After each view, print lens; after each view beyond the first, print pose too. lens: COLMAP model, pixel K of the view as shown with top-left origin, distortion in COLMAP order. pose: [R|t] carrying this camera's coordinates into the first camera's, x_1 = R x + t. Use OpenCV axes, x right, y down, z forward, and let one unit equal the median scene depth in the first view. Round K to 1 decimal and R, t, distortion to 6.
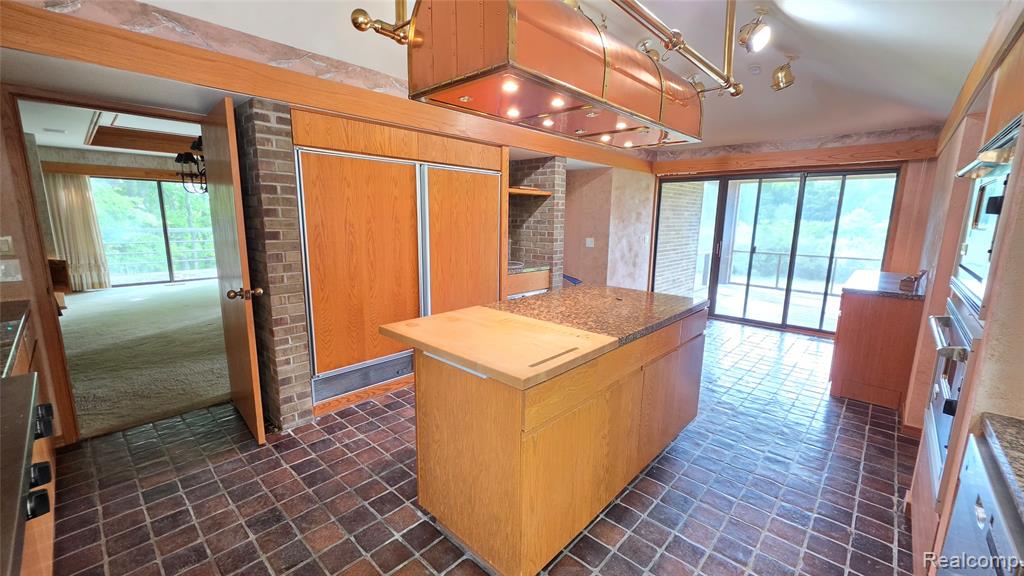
lens RADIAL K [[407.8, 0, 513.0], [0, 407.8, 287.2], [0, 0, 1]] dist [-0.002619, -0.000155]
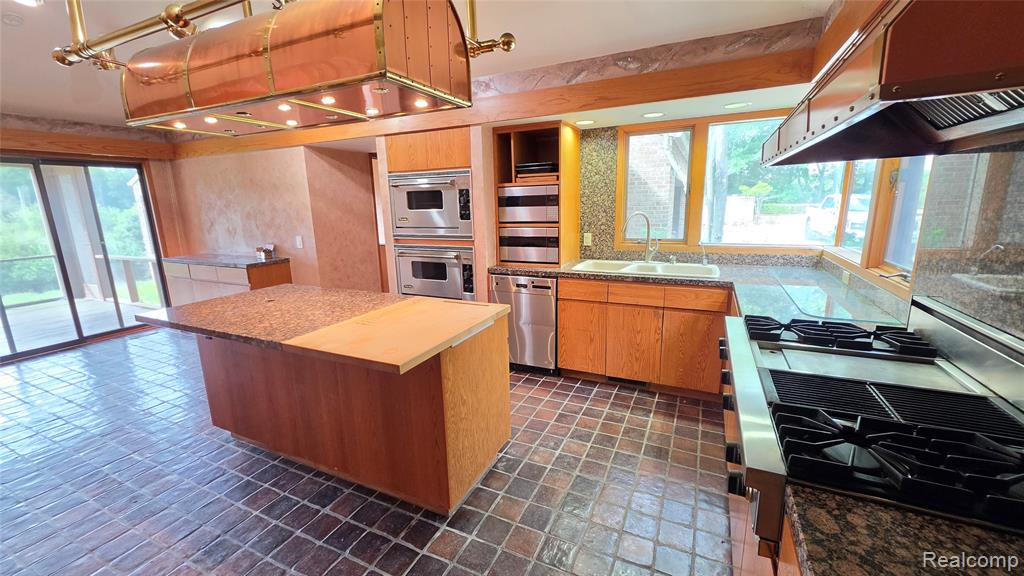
lens RADIAL K [[407.8, 0, 515.0], [0, 407.8, 286.8], [0, 0, 1]] dist [-0.002619, -0.000155]
pose [[-0.307067, -0.203266, 0.929727, -0.596135], [0.181916, 0.946374, 0.266989, -0.114035], [-0.934139, 0.251116, -0.253622, 0.533984]]
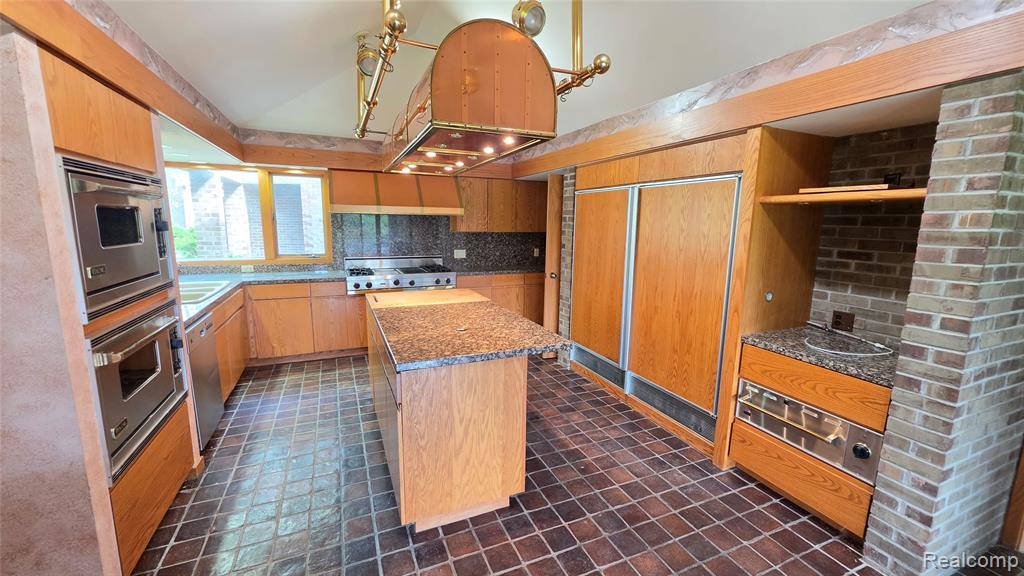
lens RADIAL K [[407.8, 0, 509.5], [0, 407.8, 288.4], [0, 0, 1]] dist [-0.002619, -0.000155]
pose [[-0.406333, 0.127254, -0.904820, 0.775604], [-0.179208, 0.959923, 0.215482, -0.206120], [0.895979, 0.249709, -0.367244, 1.067069]]
